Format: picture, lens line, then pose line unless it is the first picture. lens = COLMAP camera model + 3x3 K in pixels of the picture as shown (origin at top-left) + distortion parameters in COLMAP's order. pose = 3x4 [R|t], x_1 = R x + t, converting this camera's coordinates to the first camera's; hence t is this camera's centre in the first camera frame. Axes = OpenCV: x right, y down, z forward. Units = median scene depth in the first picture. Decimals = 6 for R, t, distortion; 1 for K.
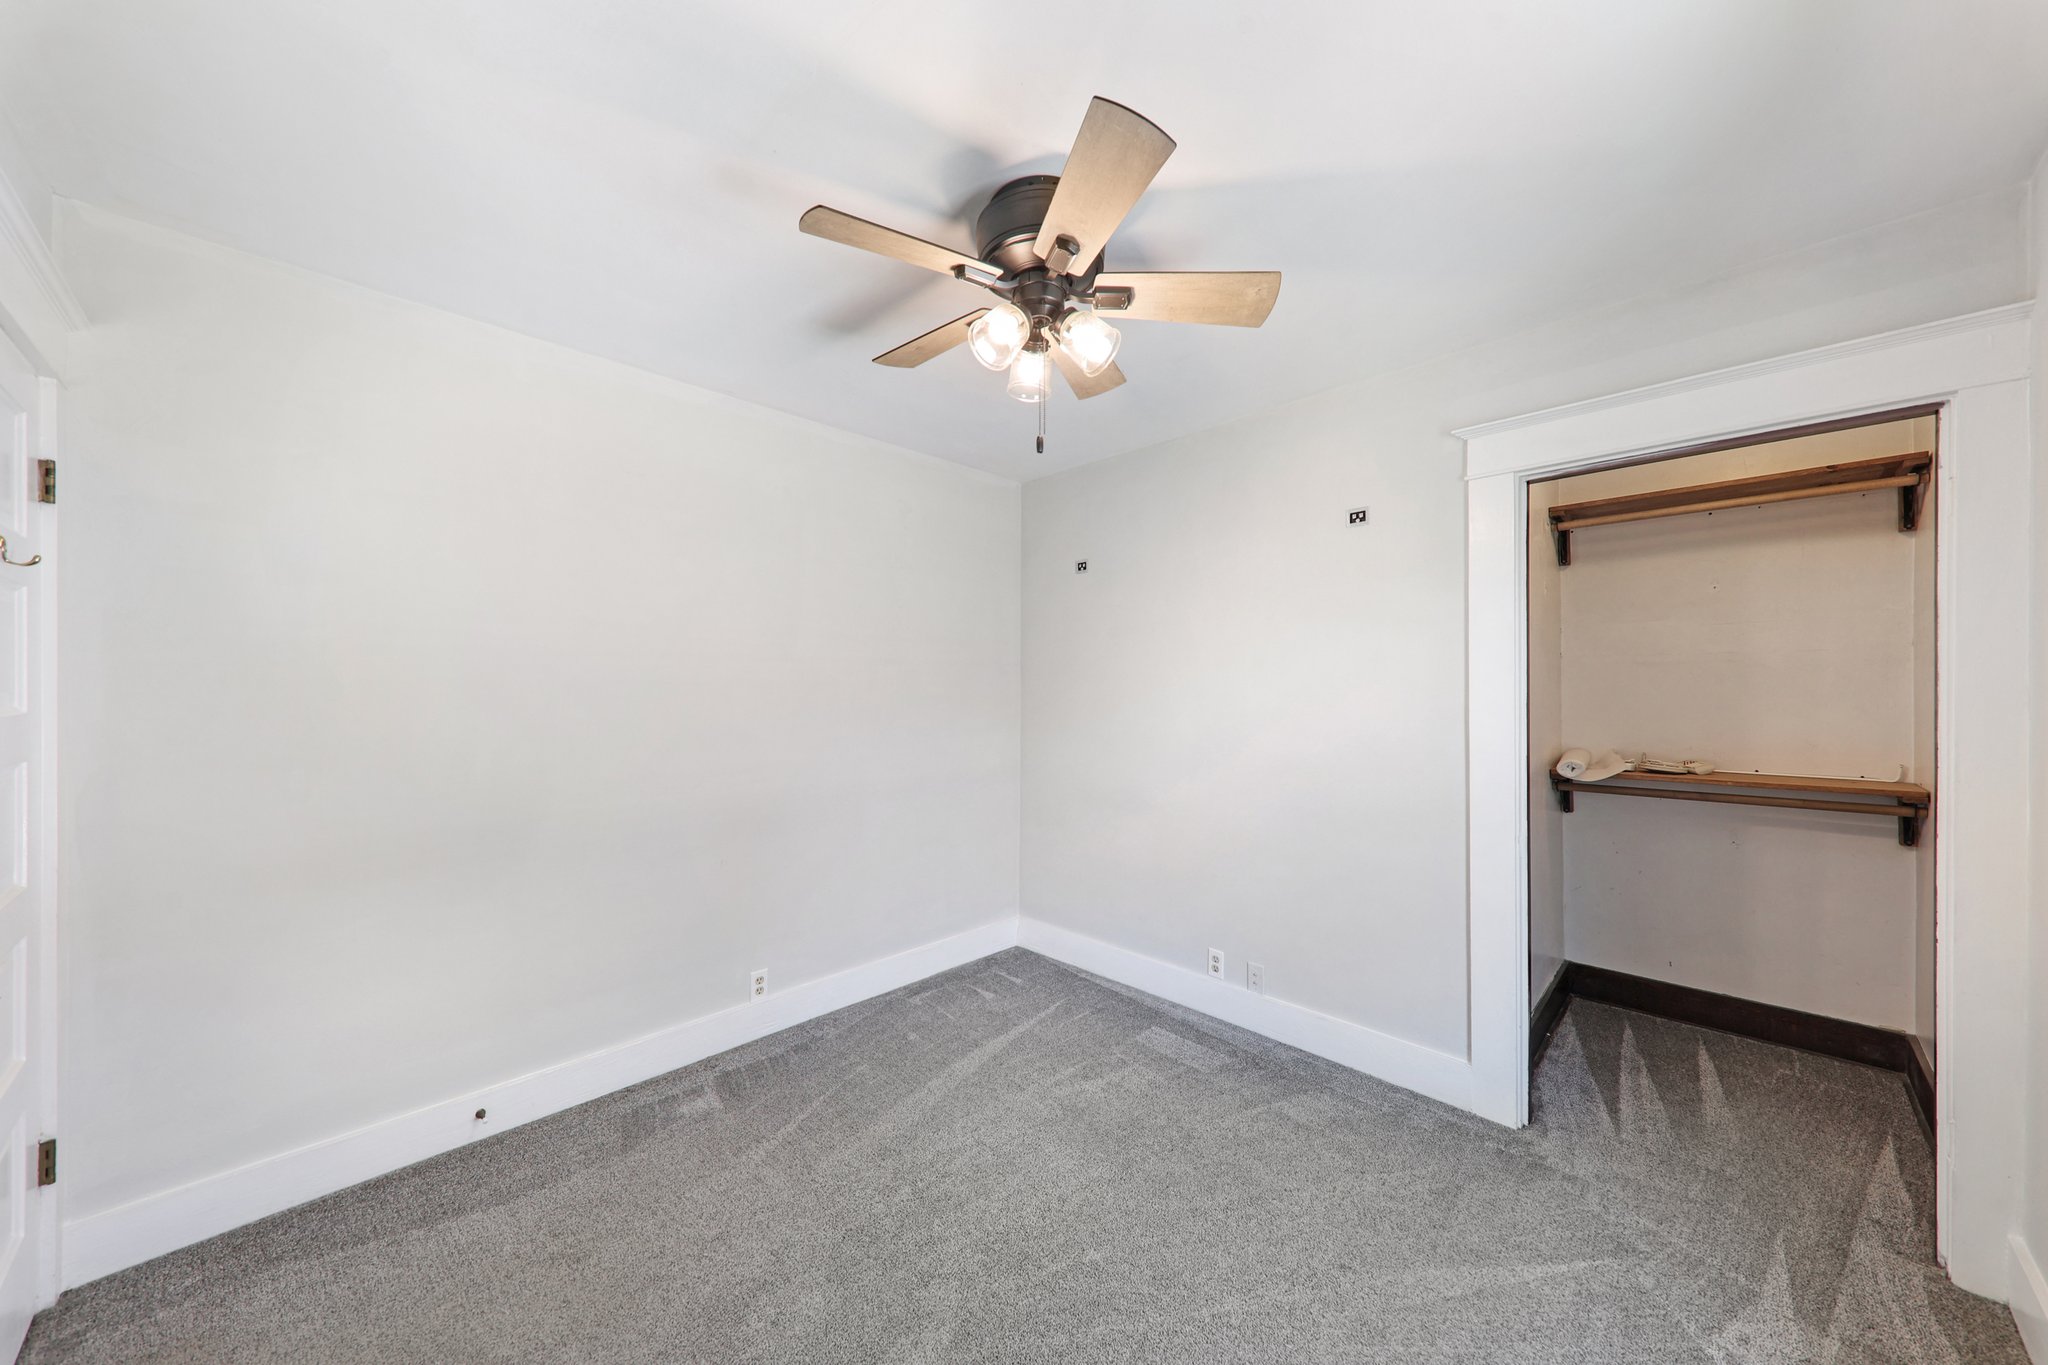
lens RADIAL K [[712.3, 0, 1017.5], [0, 712.3, 681.0], [0, 0, 1]] dist [0.017790, -0.005396]
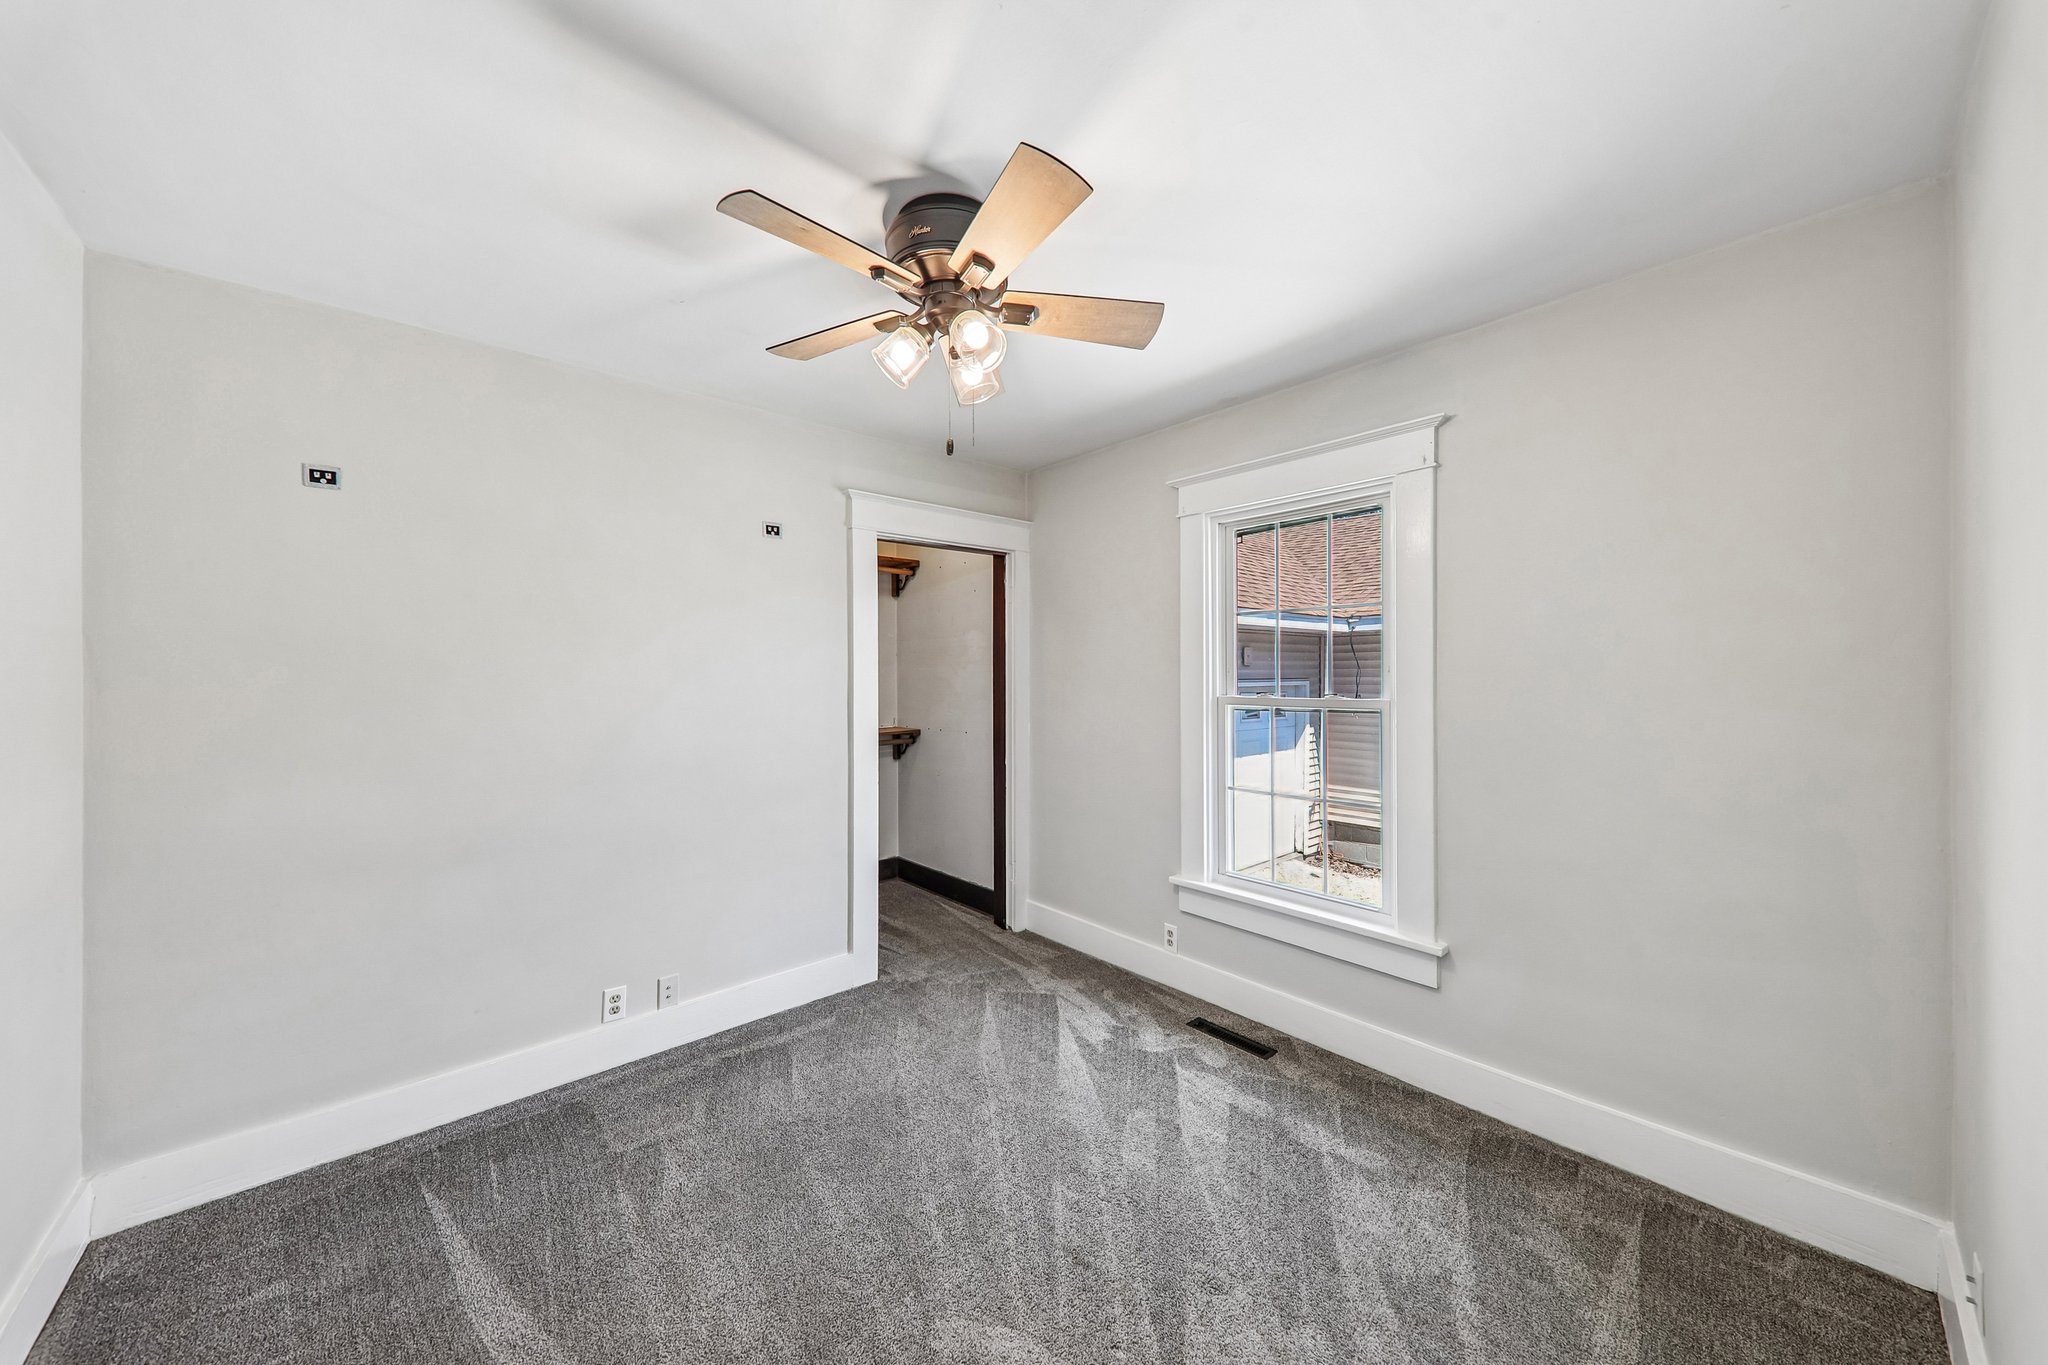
lens RADIAL K [[726.9, 0, 1025.9], [0, 726.9, 676.8], [0, 0, 1]] dist [0.020904, -0.011409]
pose [[0.038801, -0.005959, 0.999229, -0.807550], [-0.006936, 0.999957, 0.006232, -0.008221], [-0.999223, -0.007173, 0.038758, 0.665782]]
